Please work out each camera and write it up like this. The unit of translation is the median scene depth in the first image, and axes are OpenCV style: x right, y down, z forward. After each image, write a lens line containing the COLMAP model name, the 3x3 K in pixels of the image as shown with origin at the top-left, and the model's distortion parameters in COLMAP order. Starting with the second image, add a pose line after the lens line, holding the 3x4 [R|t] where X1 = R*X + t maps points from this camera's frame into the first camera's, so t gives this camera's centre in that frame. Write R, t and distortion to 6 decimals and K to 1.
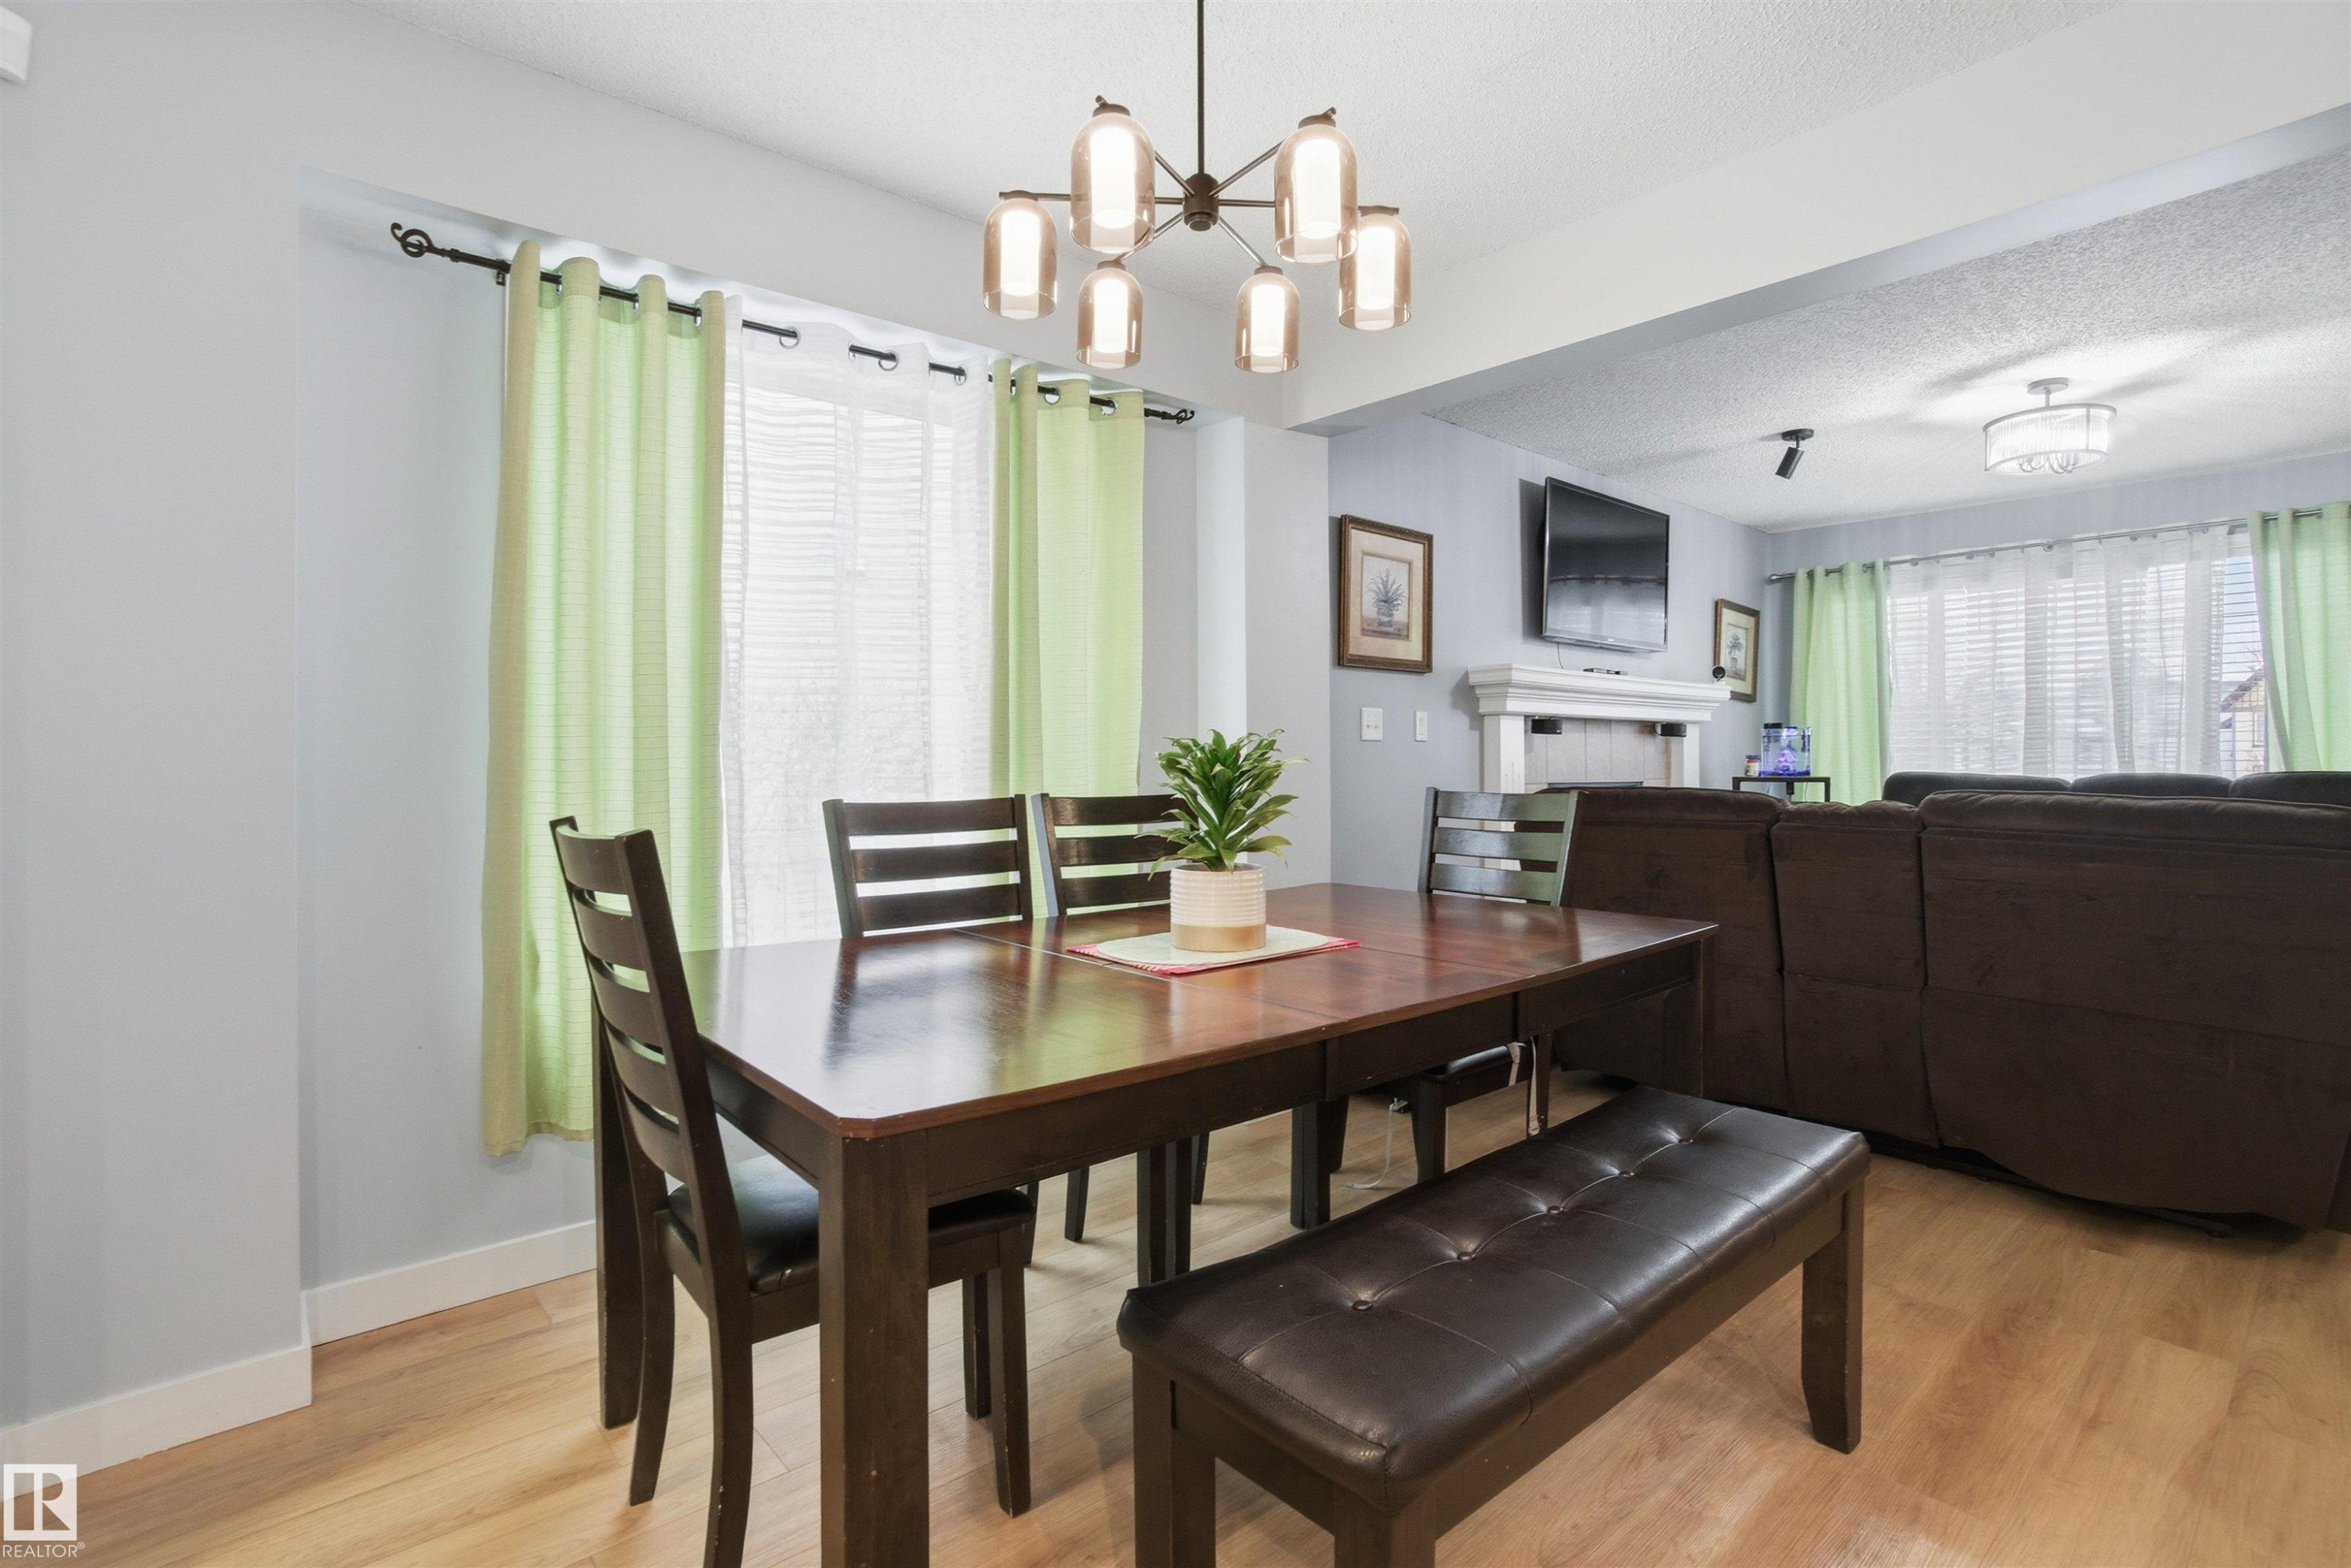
lens RADIAL K [[1061.7, 0, 1163.5], [0, 1061.7, 764.1], [0, 0, 1]] dist [-0.077720, 0.035219]
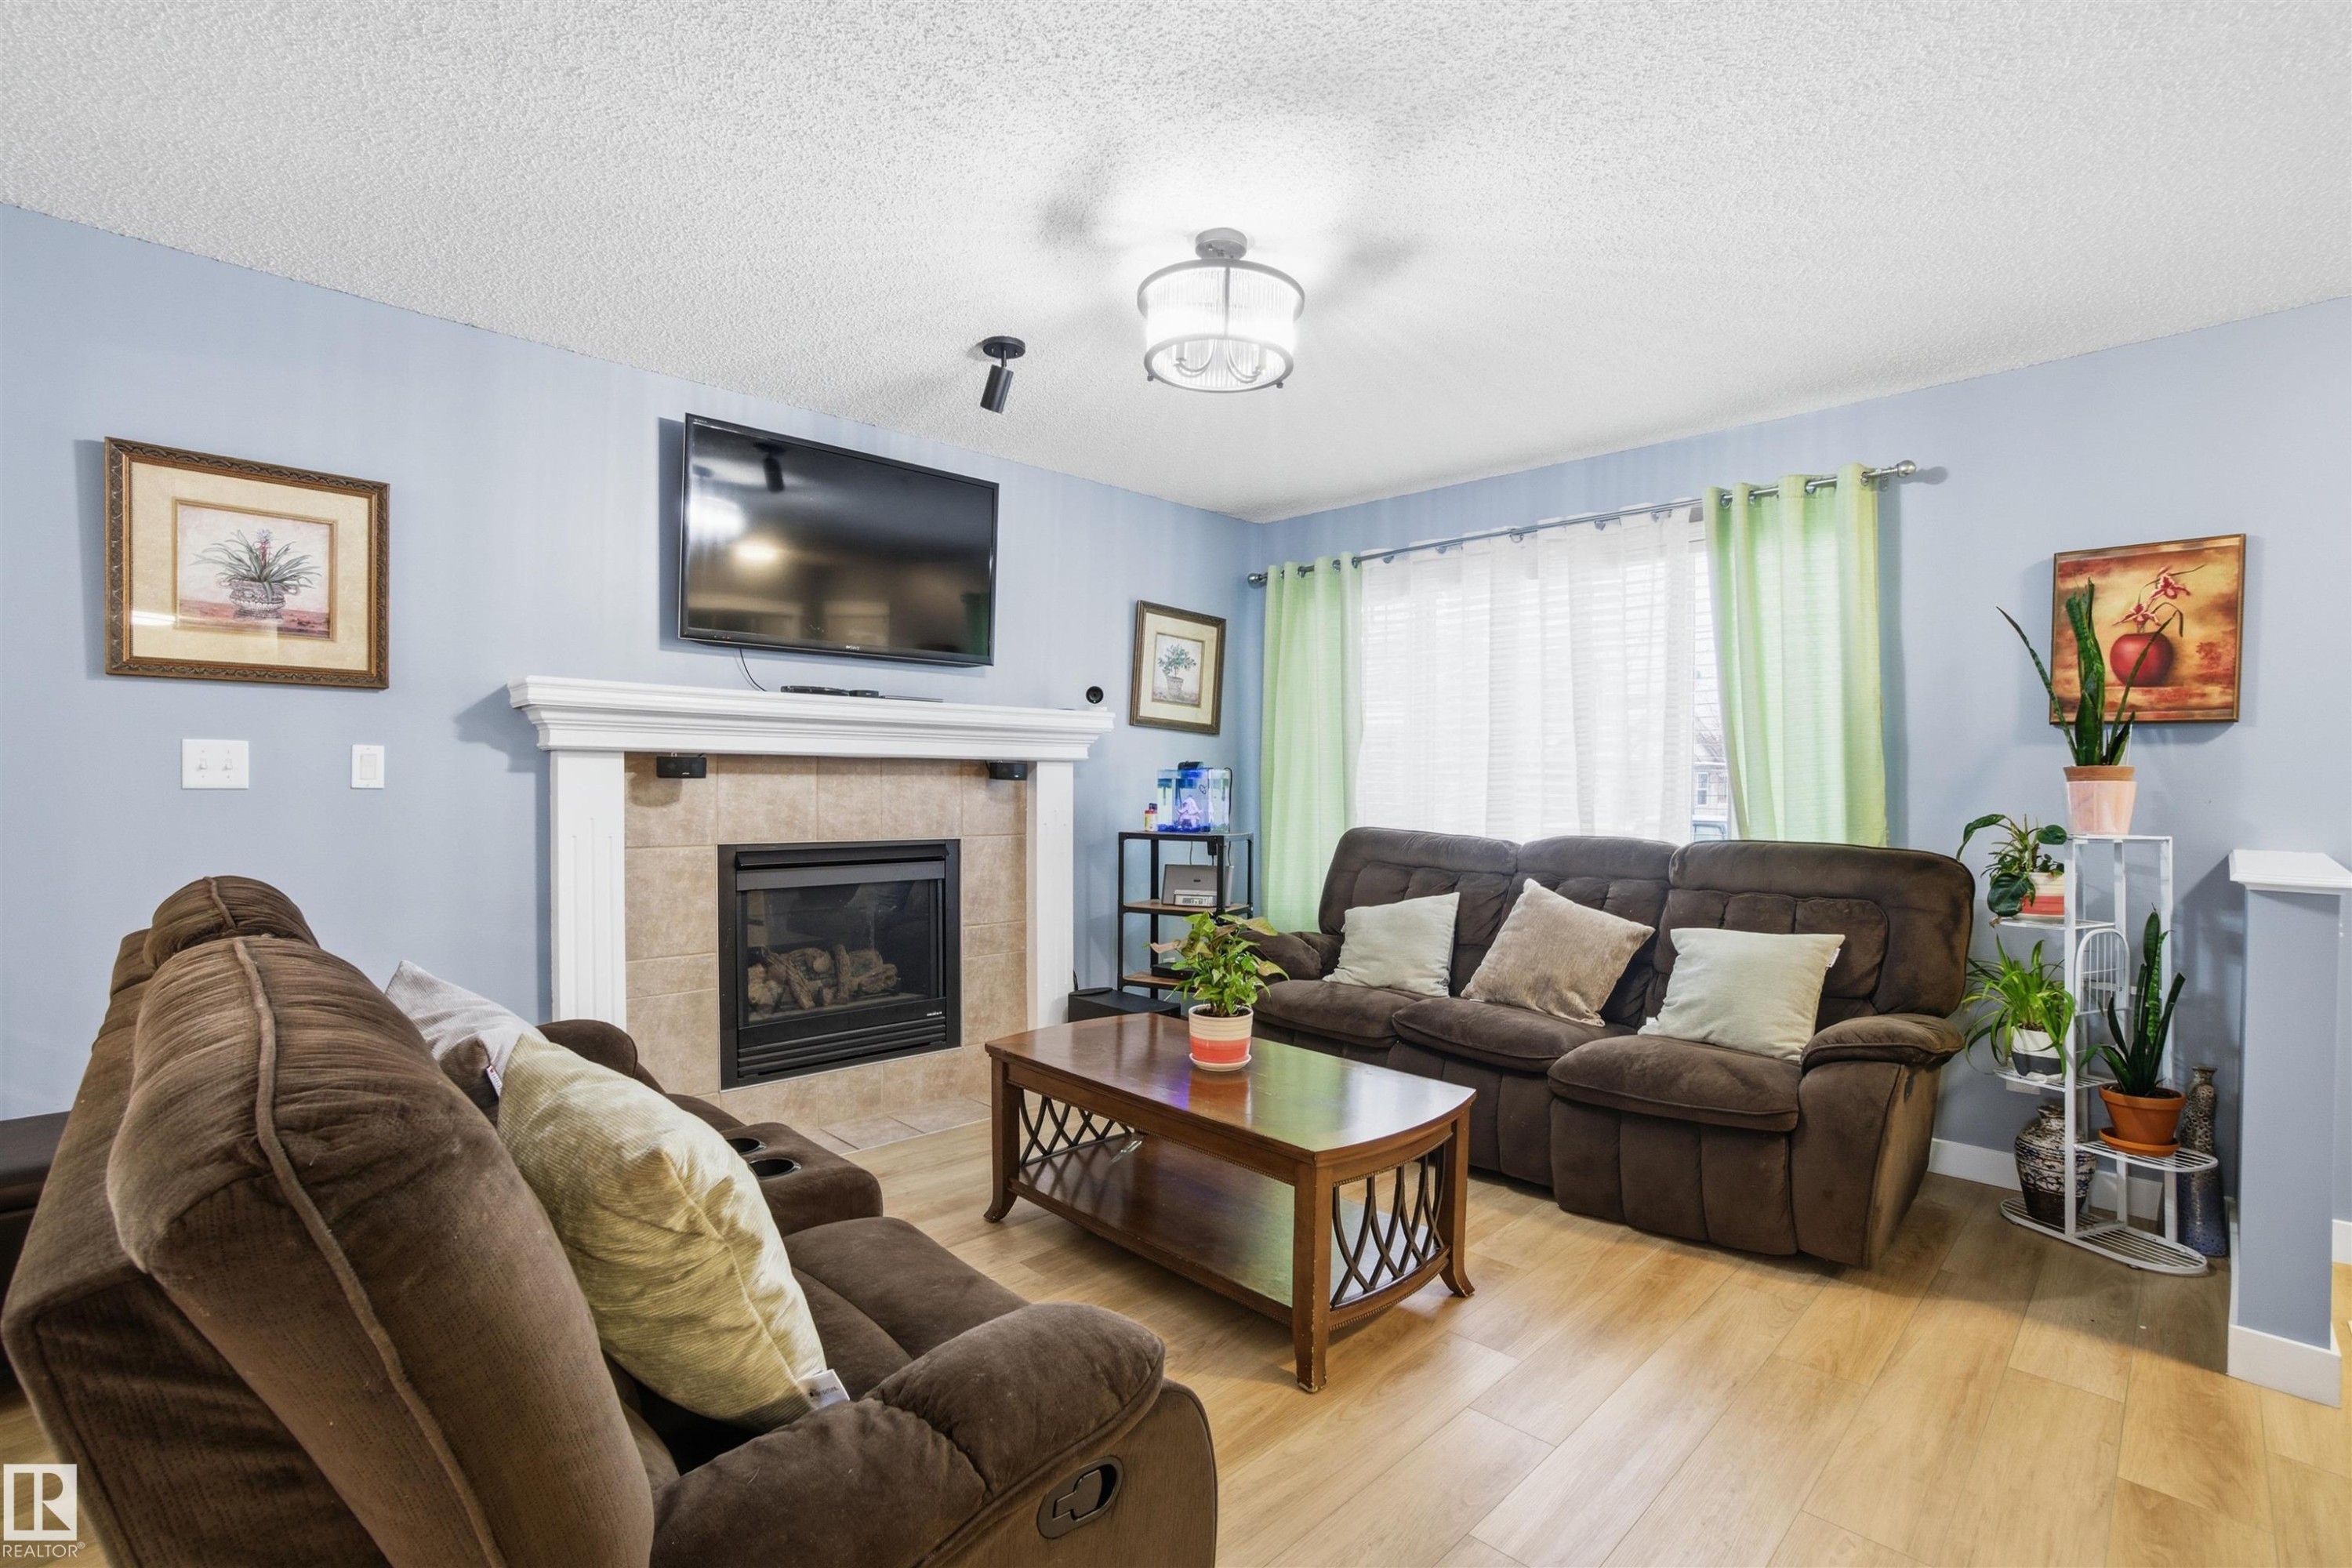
lens RADIAL K [[1020.2, 0, 1275.7], [0, 1020.2, 789.0], [0, 0, 1]] dist [-0.071726, 0.016879]
pose [[0.996083, 0.011739, 0.087640, 0.722557], [-0.011705, 0.999931, -0.000905, -0.026363], [-0.087645, -0.000124, 0.996152, 0.312118]]
